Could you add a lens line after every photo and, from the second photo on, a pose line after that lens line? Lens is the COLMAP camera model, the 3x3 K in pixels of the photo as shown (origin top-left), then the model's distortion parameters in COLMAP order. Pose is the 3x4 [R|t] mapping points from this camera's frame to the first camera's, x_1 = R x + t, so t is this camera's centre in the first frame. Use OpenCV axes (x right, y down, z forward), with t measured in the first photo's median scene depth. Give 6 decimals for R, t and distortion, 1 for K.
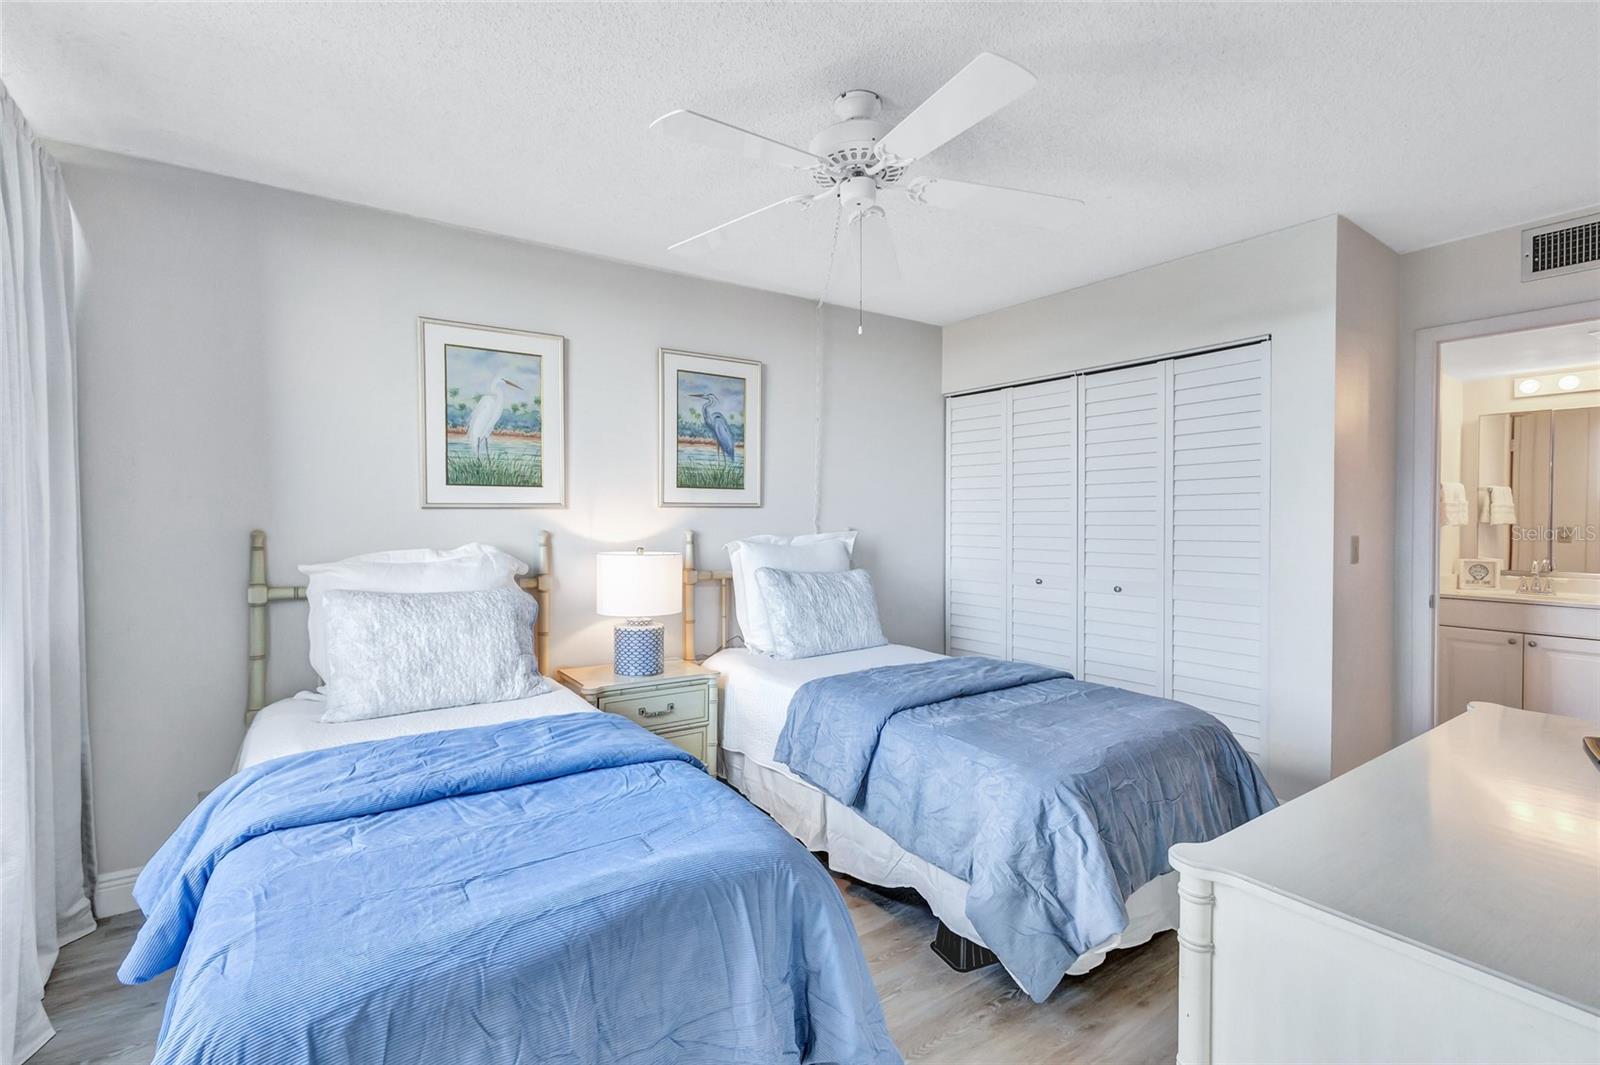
lens RADIAL K [[748.4, 0, 796.0], [0, 748.4, 525.6], [0, 0, 1]] dist [0.010273, -0.000637]
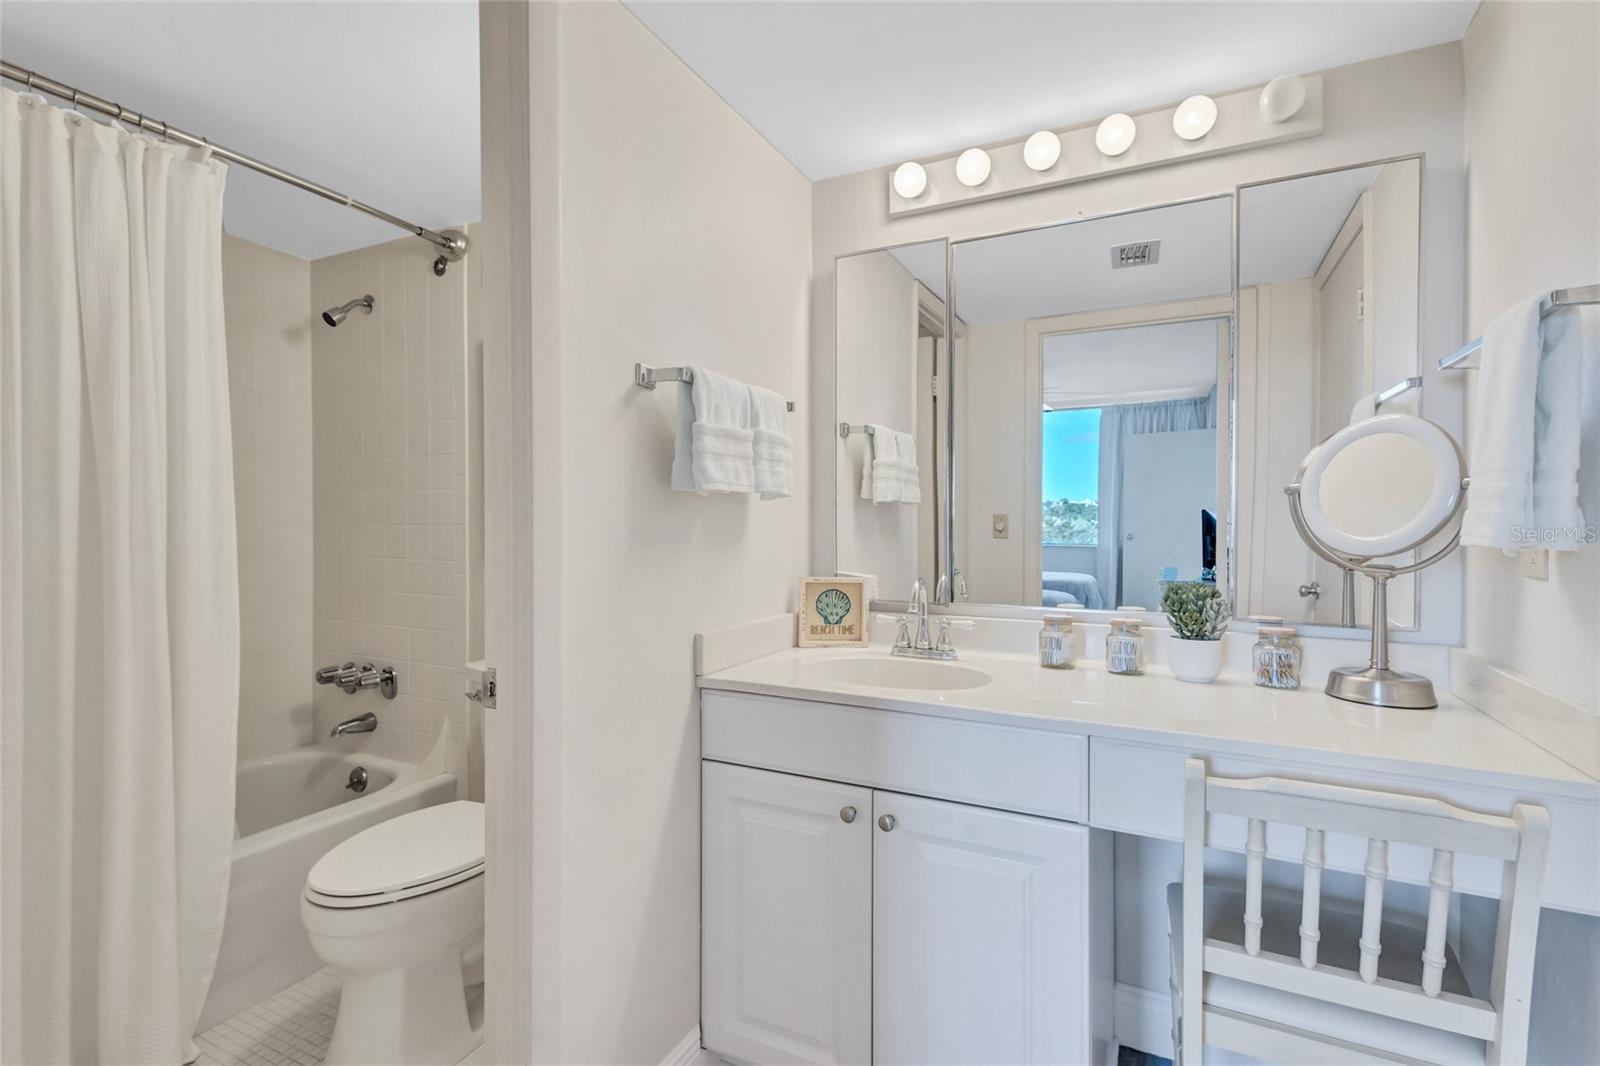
lens RADIAL K [[748.4, 0, 796.0], [0, 748.4, 526.1], [0, 0, 1]] dist [0.010273, -0.000637]
pose [[0.877698, -0.001988, 0.479210, 0.698738], [0.002342, 0.999997, -0.000142, 0.014705], [-0.479208, 0.001247, 0.877700, 0.645783]]
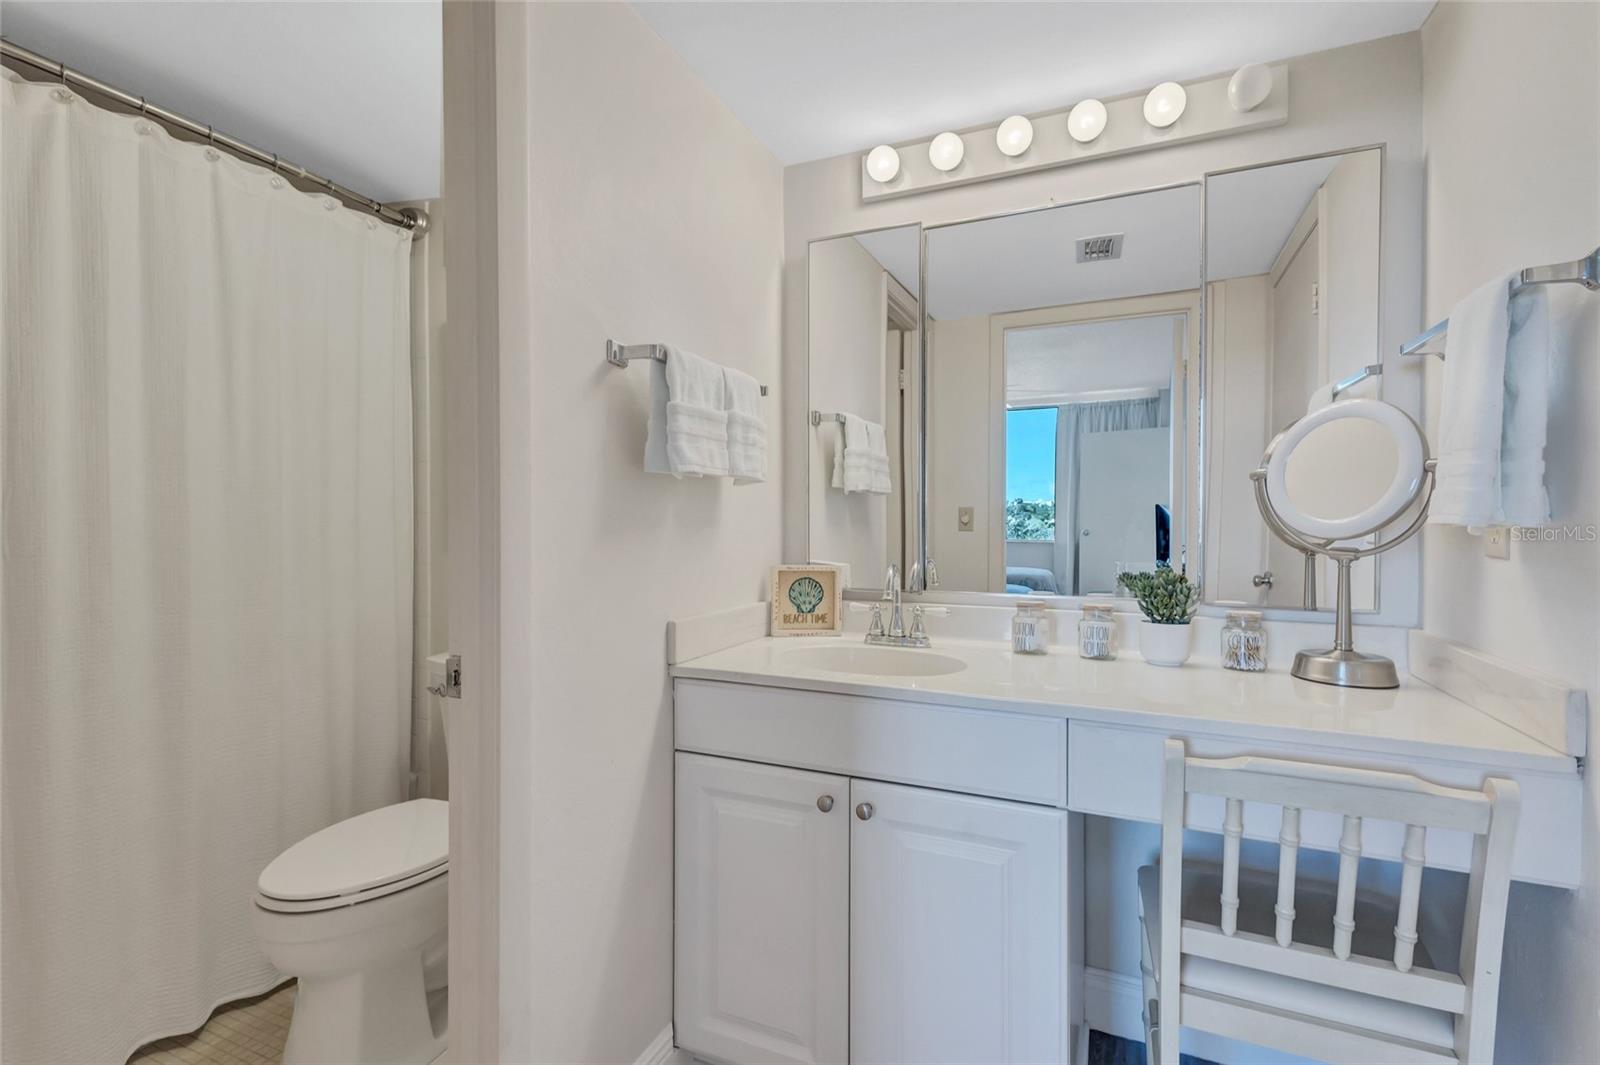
lens RADIAL K [[739.5, 0, 792.8], [0, 739.5, 521.1], [0, 0, 1]] dist [0.010759, 0.000027]
pose [[0.855843, -0.002802, 0.517229, 0.699303], [0.005877, 0.999973, -0.004307, 0.020732], [-0.517203, 0.006726, 0.855836, 0.656615]]
